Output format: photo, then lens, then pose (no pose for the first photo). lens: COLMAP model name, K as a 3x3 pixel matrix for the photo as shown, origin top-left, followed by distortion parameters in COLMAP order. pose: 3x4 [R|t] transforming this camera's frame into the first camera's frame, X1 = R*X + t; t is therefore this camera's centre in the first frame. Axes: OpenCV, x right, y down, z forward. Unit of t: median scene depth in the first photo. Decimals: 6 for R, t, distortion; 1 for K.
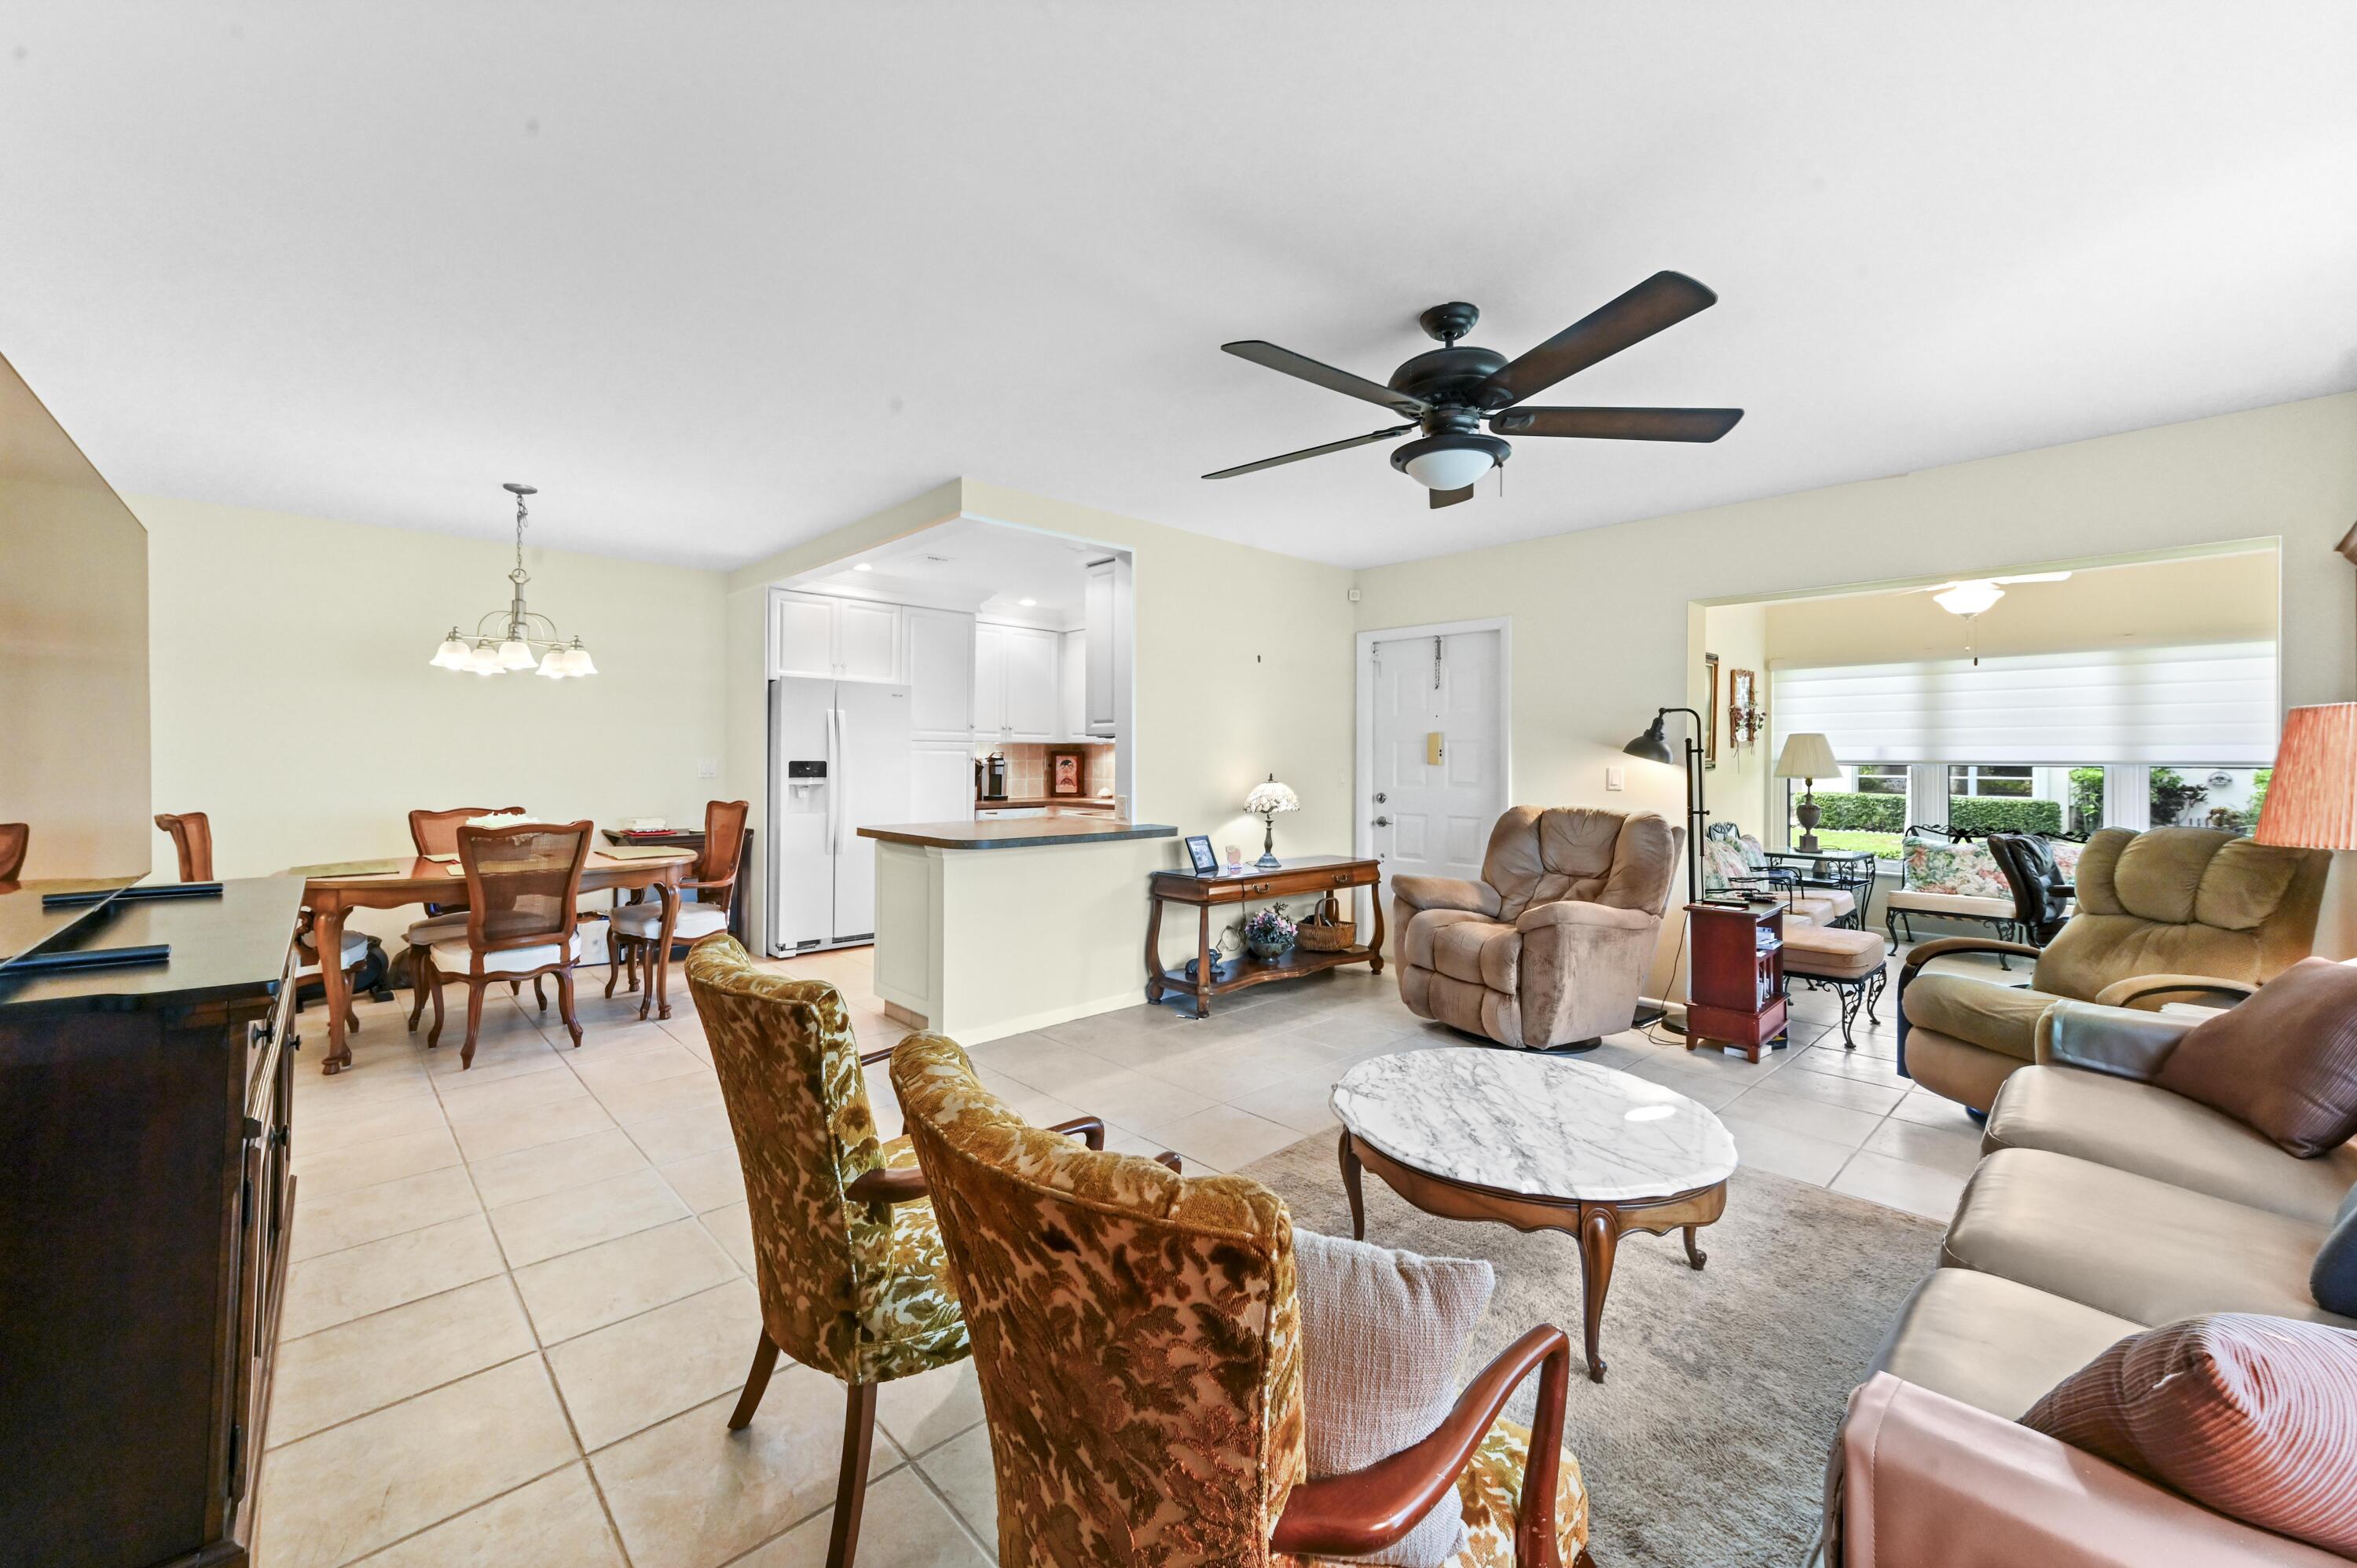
lens RADIAL K [[924.2, 0, 1196.4], [0, 924.2, 749.5], [0, 0, 1]] dist [0.012757, 0.000245]
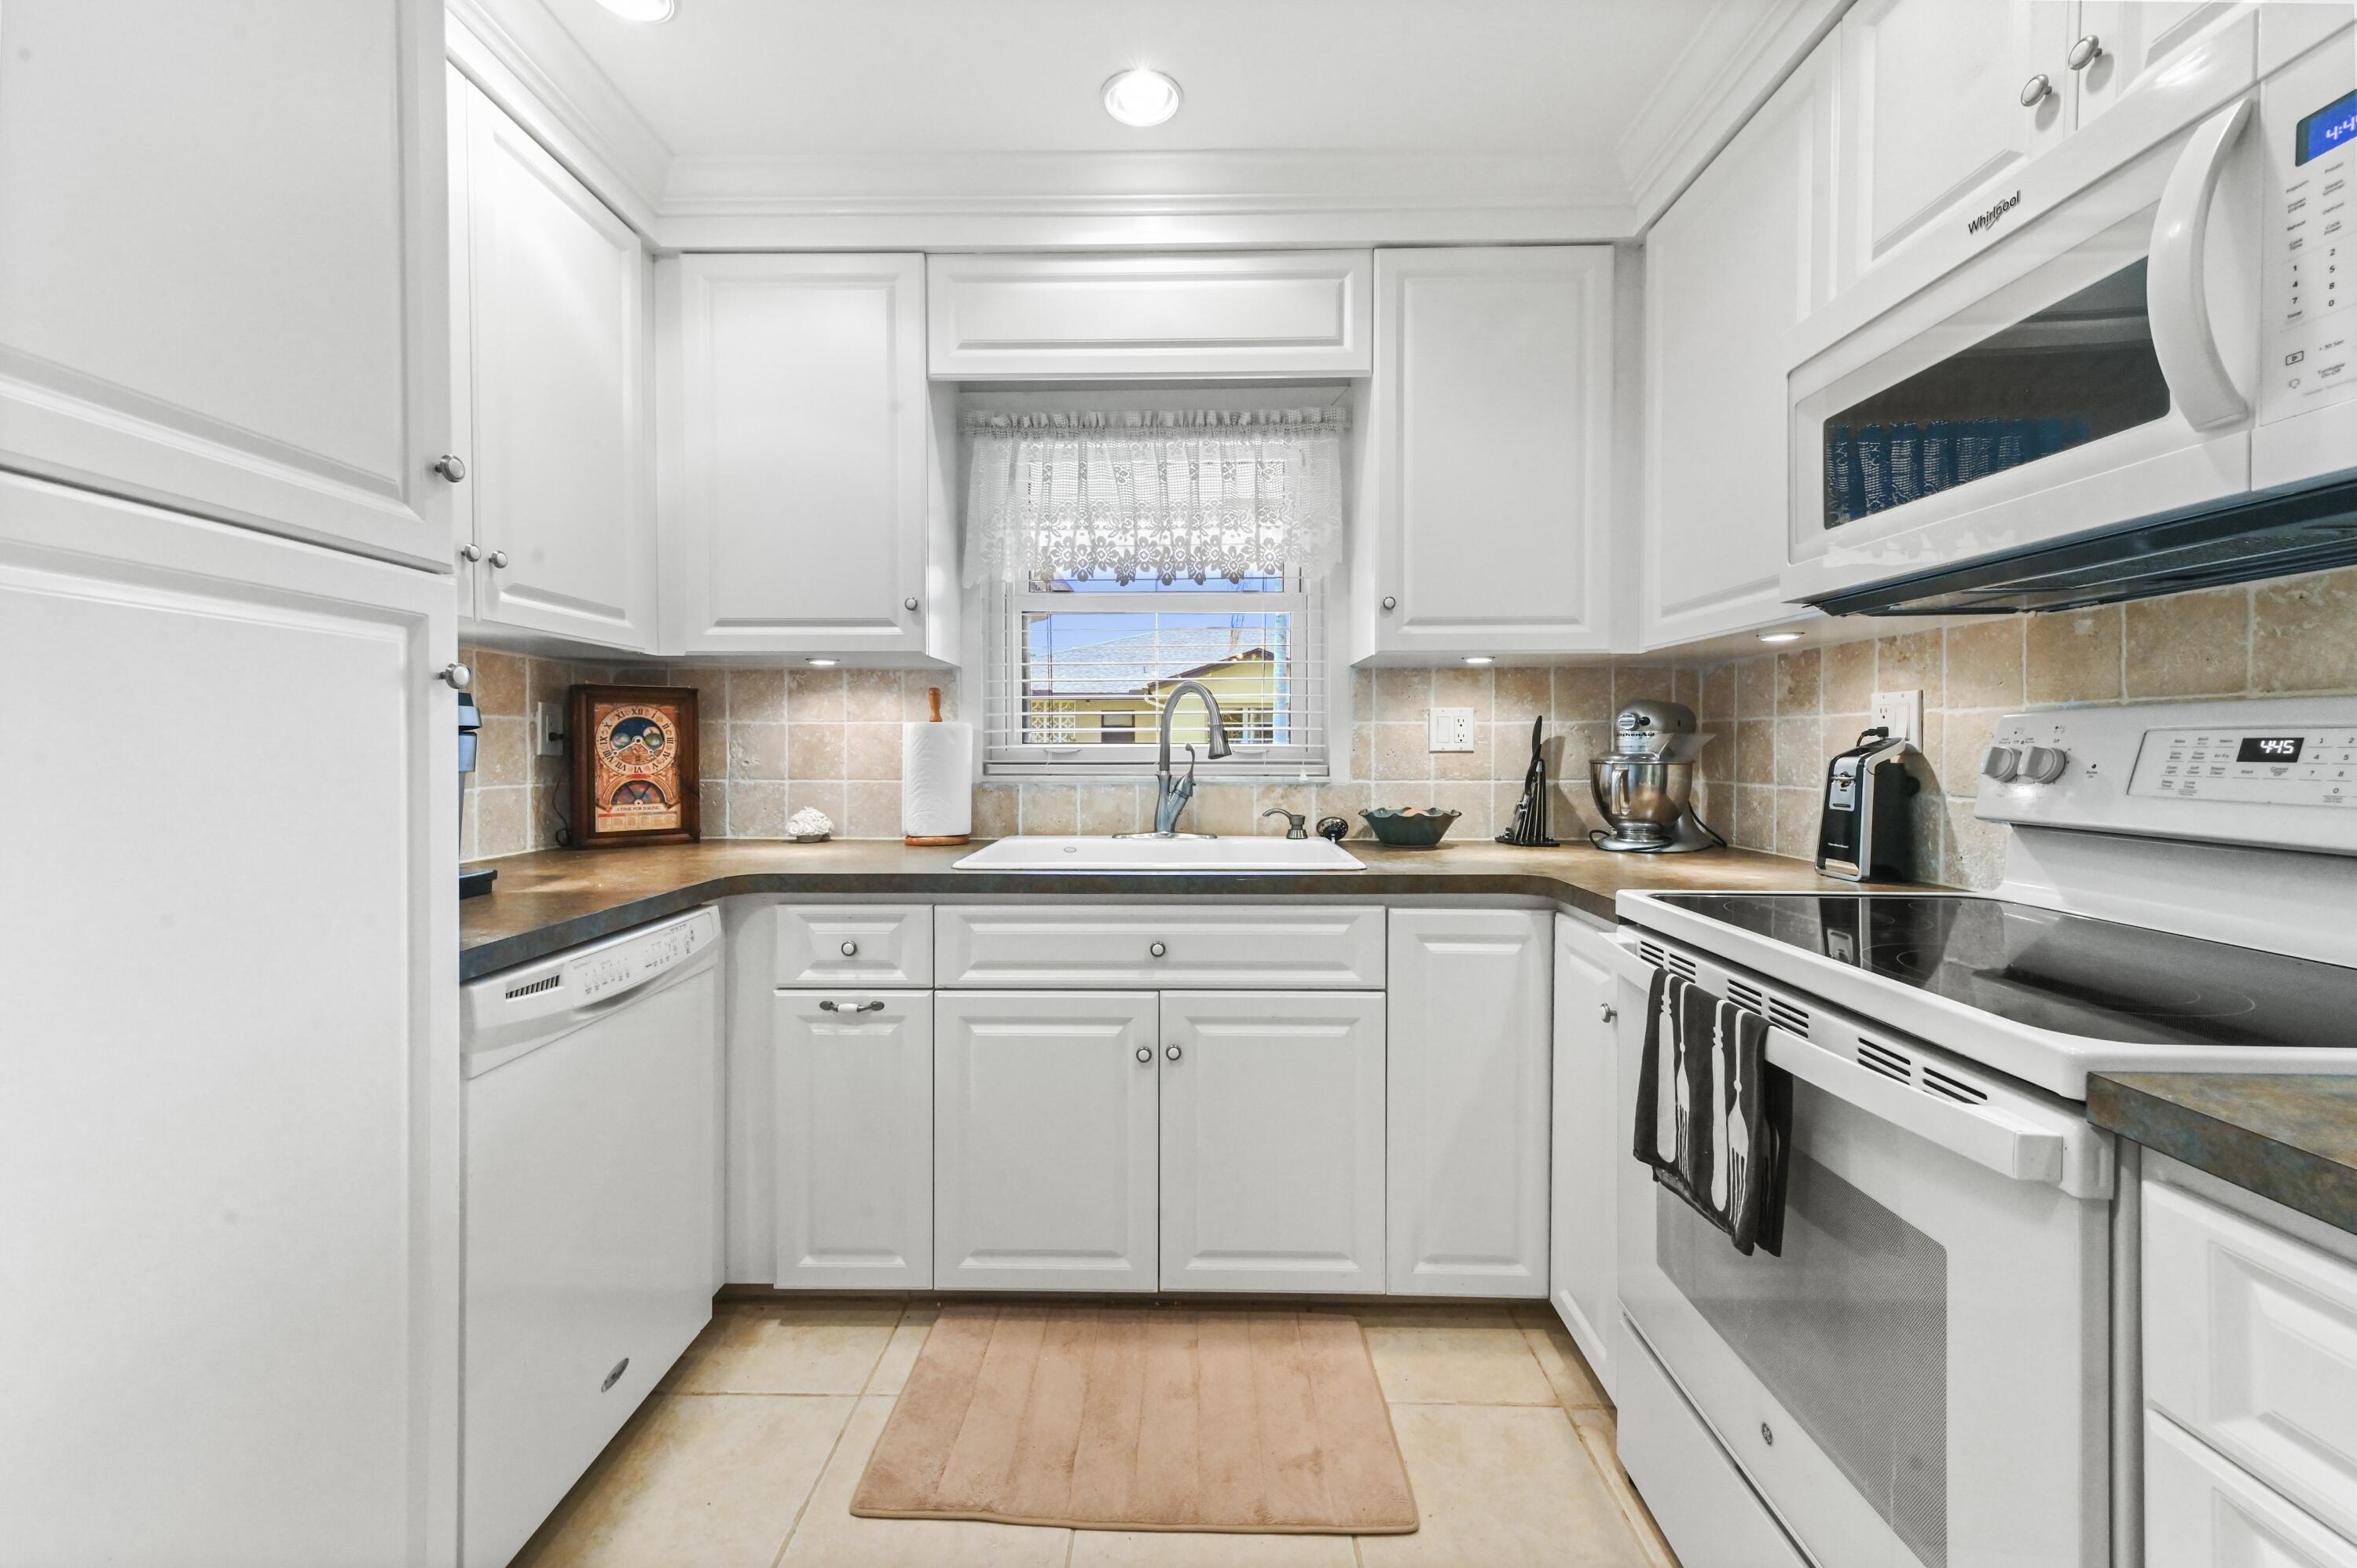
lens RADIAL K [[924.2, 0, 1175.0], [0, 924.2, 747.5], [0, 0, 1]] dist [0.012757, 0.000245]
pose [[0.701345, -0.004653, 0.712807, -0.283690], [-0.003487, 0.999944, 0.009958, 0.021170], [-0.712813, -0.009469, 0.701290, 0.834669]]
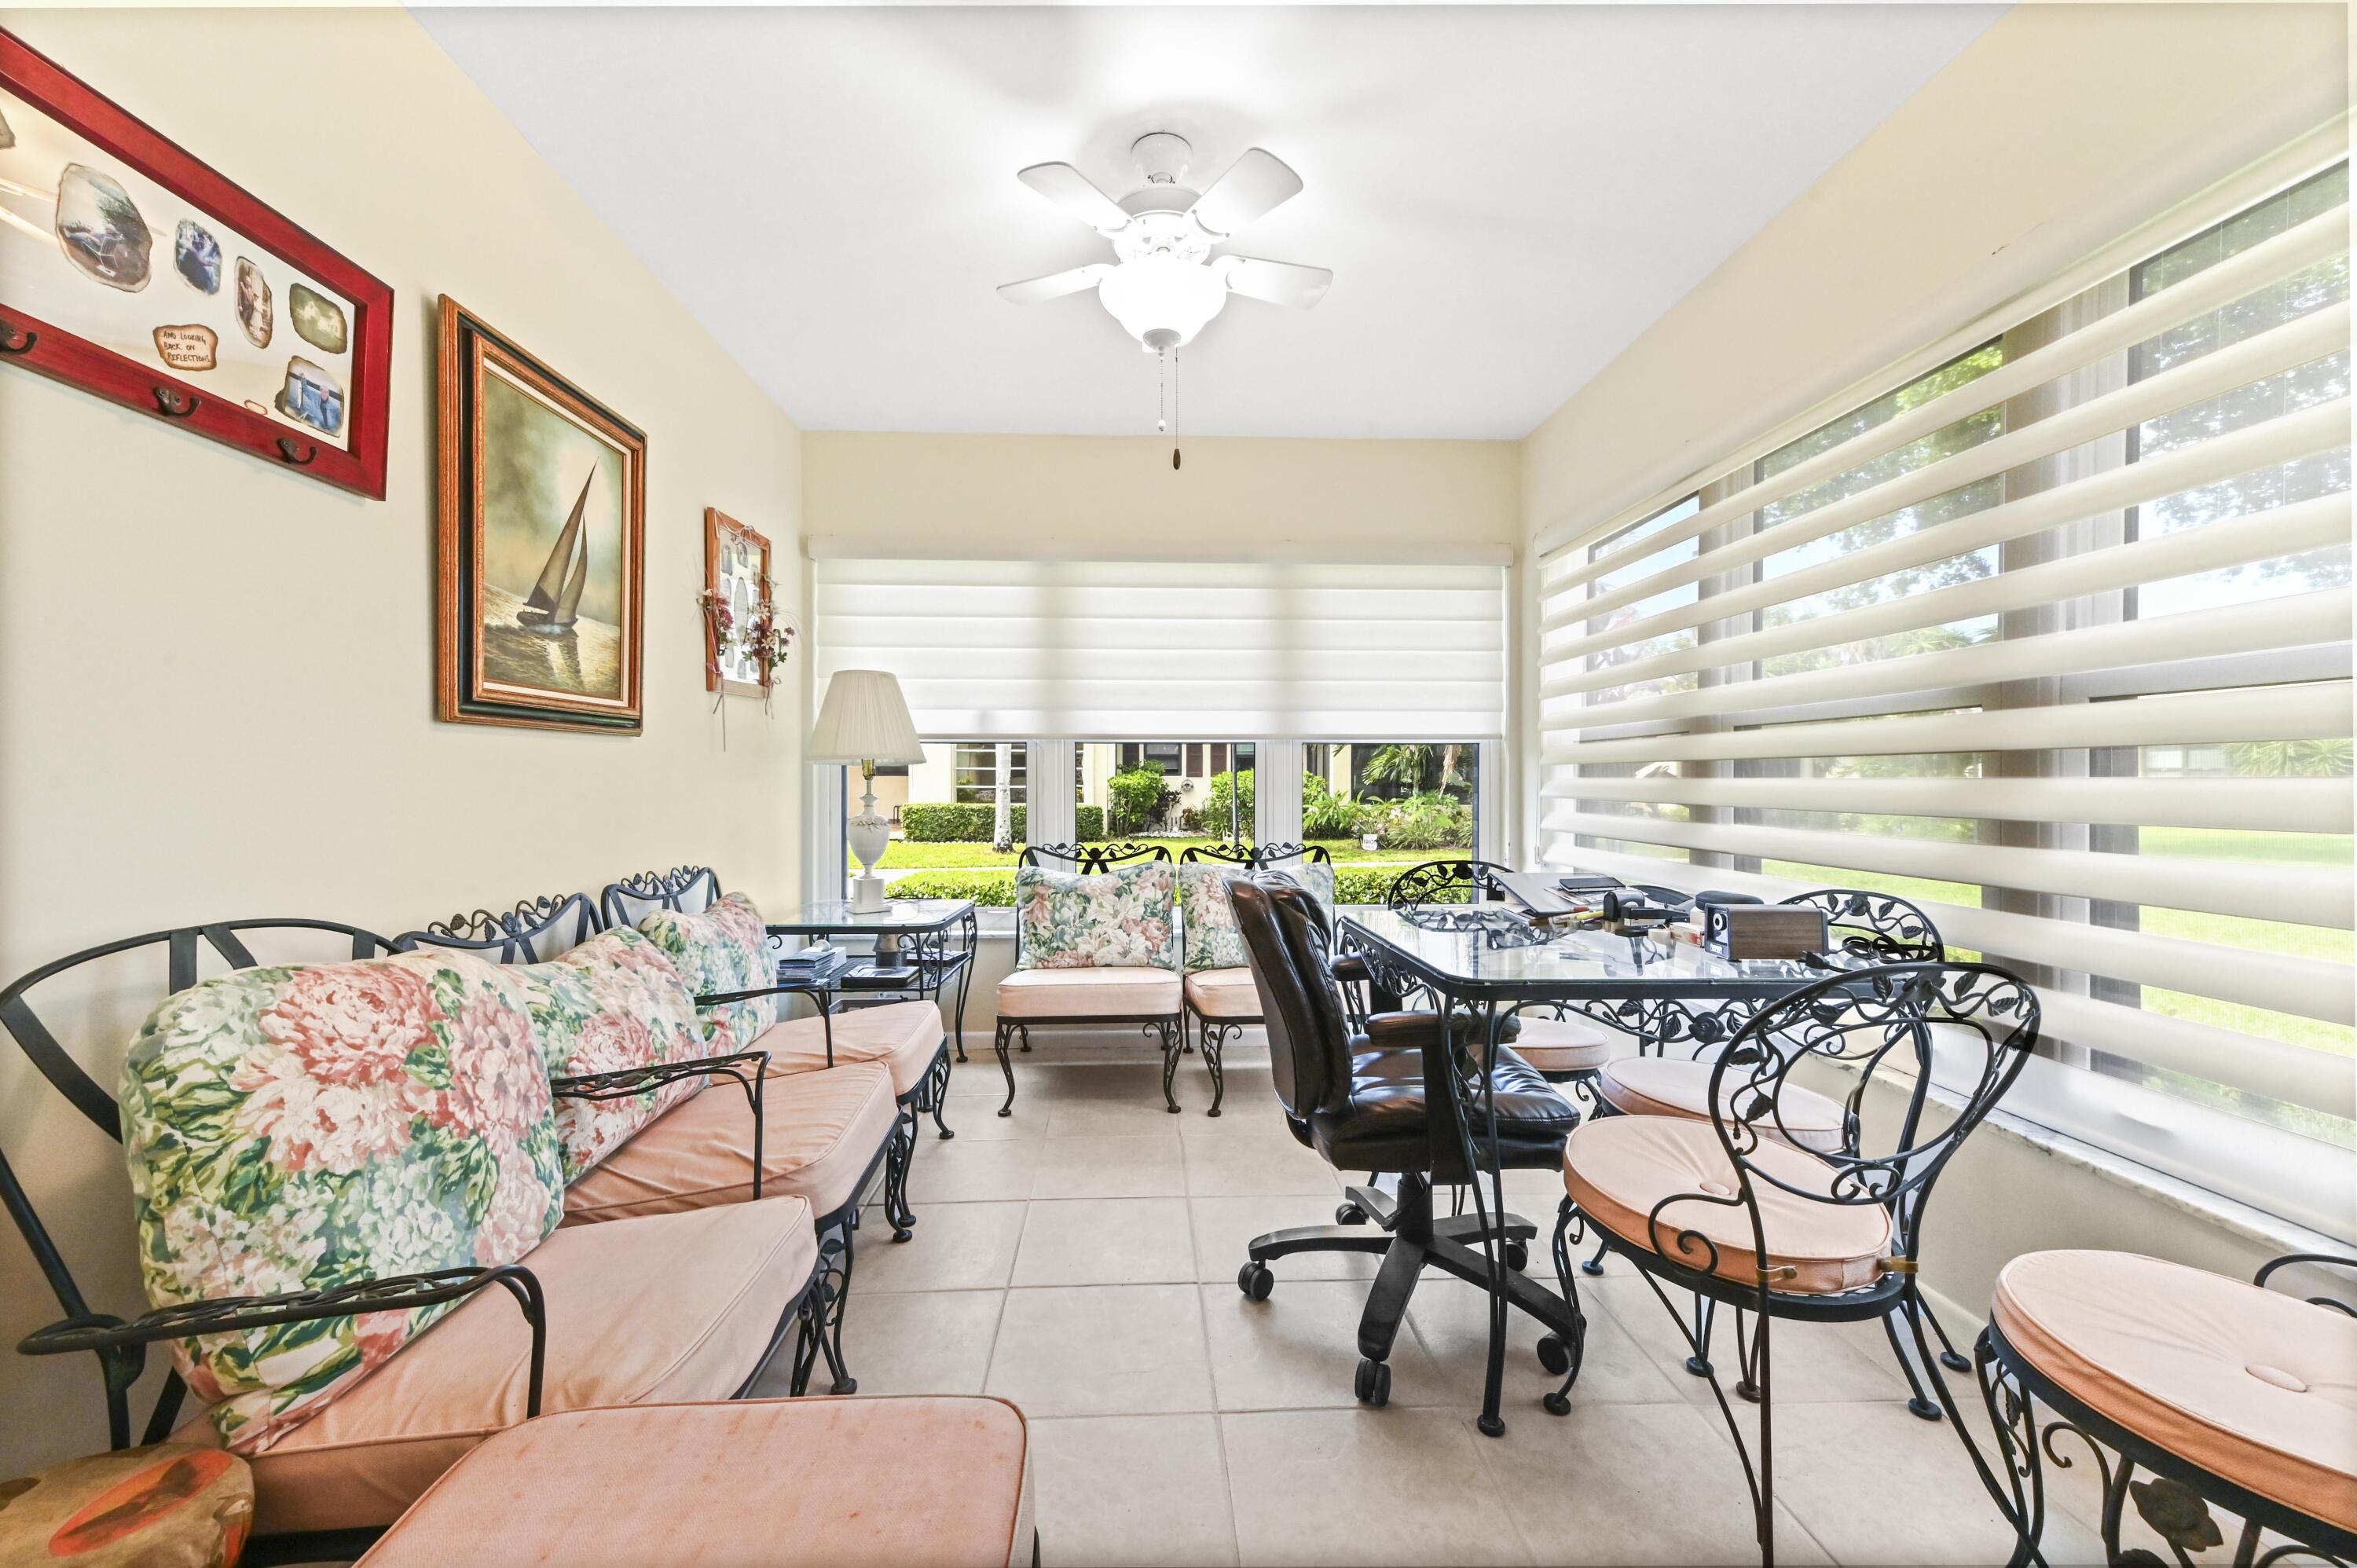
lens RADIAL K [[924.2, 0, 1165.4], [0, 924.2, 777.2], [0, 0, 1]] dist [0.012757, 0.000245]
pose [[0.667979, -0.000239, 0.744180, 0.426733], [-0.007314, 0.999950, 0.006887, 0.035910], [-0.744144, -0.010043, 0.667944, 0.593956]]
